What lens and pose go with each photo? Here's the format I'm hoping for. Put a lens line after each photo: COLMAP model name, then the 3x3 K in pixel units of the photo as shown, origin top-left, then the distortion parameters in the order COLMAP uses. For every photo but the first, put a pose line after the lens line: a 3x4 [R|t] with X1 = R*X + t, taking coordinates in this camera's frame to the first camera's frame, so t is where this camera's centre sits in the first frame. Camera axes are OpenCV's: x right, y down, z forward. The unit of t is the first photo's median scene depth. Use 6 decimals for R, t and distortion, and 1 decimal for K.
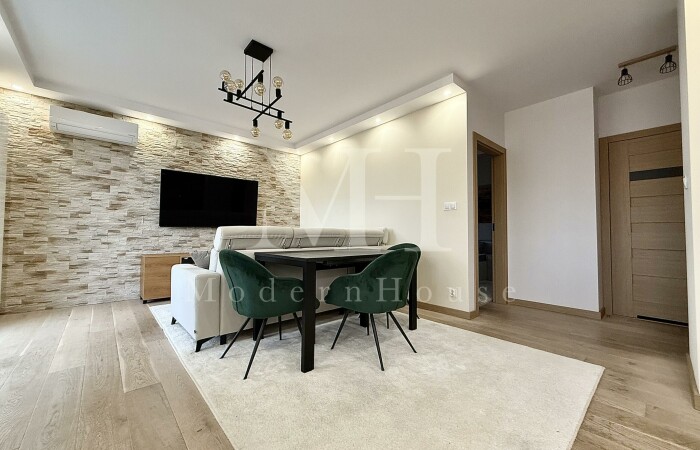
lens RADIAL K [[277.6, 0, 350.0], [0, 277.6, 225.0], [0, 0, 1]] dist [0.001794, 0.000113]
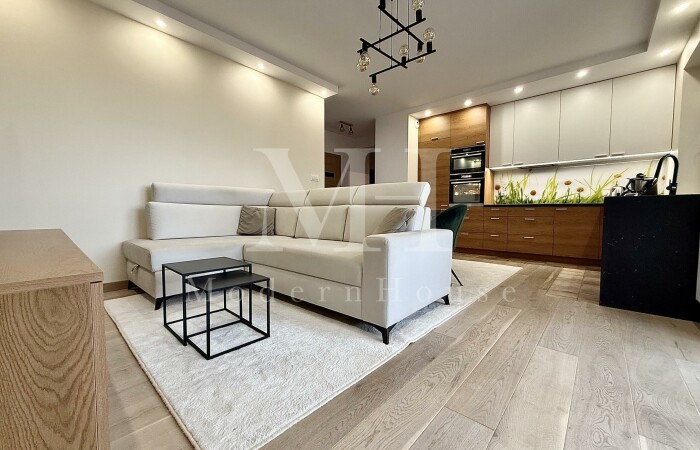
lens RADIAL K [[277.6, 0, 350.0], [0, 277.6, 225.0], [0, 0, 1]] dist [0.001794, 0.000113]
pose [[-0.106240, -0.053455, 0.992903, -1.546324], [-0.036160, 0.998101, 0.049866, 0.130171], [-0.993683, -0.030606, -0.107972, 1.512115]]
